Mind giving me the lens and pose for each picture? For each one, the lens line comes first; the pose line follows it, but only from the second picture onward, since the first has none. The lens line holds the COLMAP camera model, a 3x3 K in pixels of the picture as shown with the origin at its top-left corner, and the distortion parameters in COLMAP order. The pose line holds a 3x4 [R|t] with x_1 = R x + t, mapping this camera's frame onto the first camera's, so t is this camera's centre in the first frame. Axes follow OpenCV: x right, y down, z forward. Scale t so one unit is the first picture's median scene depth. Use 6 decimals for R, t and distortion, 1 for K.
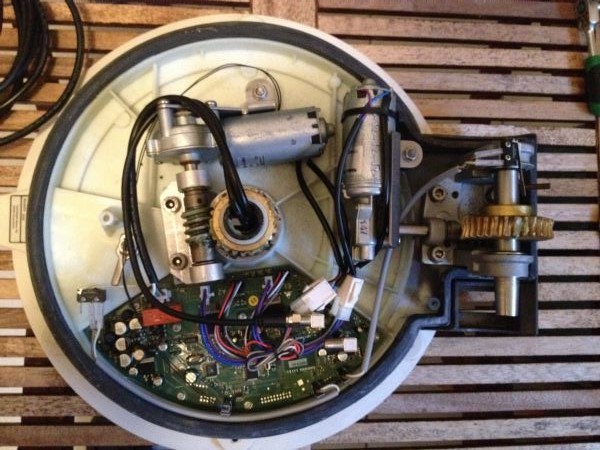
lens RADIAL K [[567.7, 0, 300.0], [0, 567.7, 225.0], [0, 0, 1]] dist [0.118070, -0.280838]
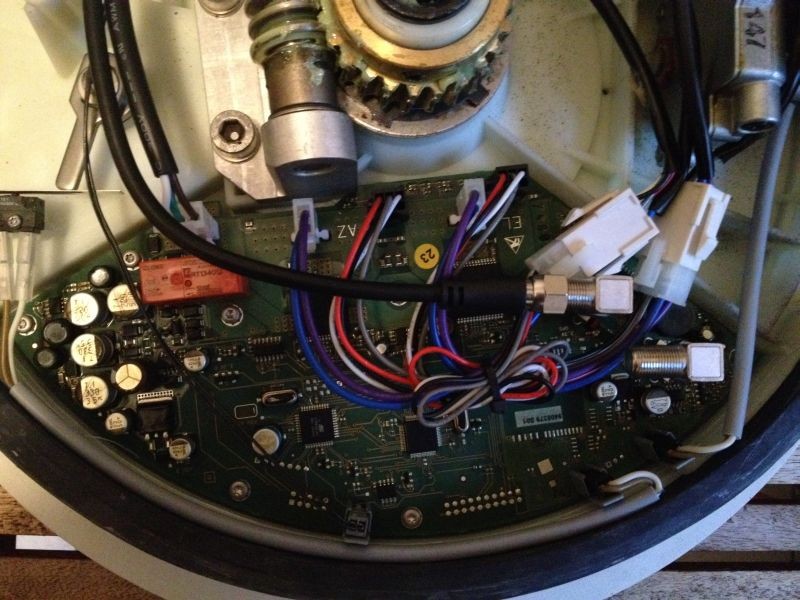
lens RADIAL K [[756.9, 0, 400.0], [0, 756.9, 300.0], [0, 0, 1]] dist [0.118070, -0.280838]
pose [[0.999141, 0.018081, -0.037291, -0.083117], [-0.017675, 0.999781, 0.011171, 0.163372], [0.037485, -0.010503, 0.999242, 0.494392]]
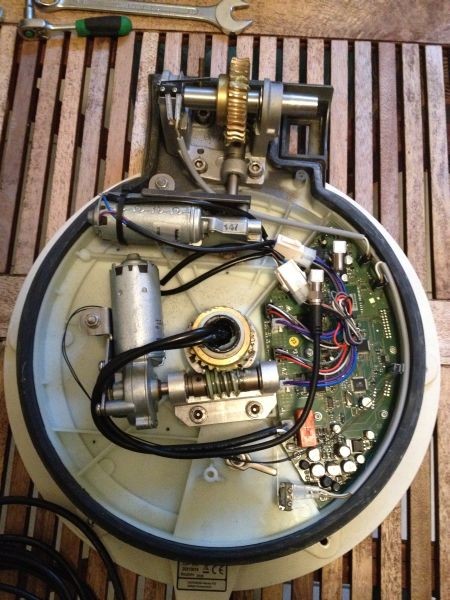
lens RADIAL K [[567.7, 0, 225.0], [0, 567.7, 300.0], [0, 0, 1]] dist [0.118070, -0.280838]
pose [[0.047818, -0.989289, 0.137913, -0.161012], [0.996761, 0.056198, 0.057521, -0.057108], [-0.064656, 0.134716, 0.988773, -0.024665]]
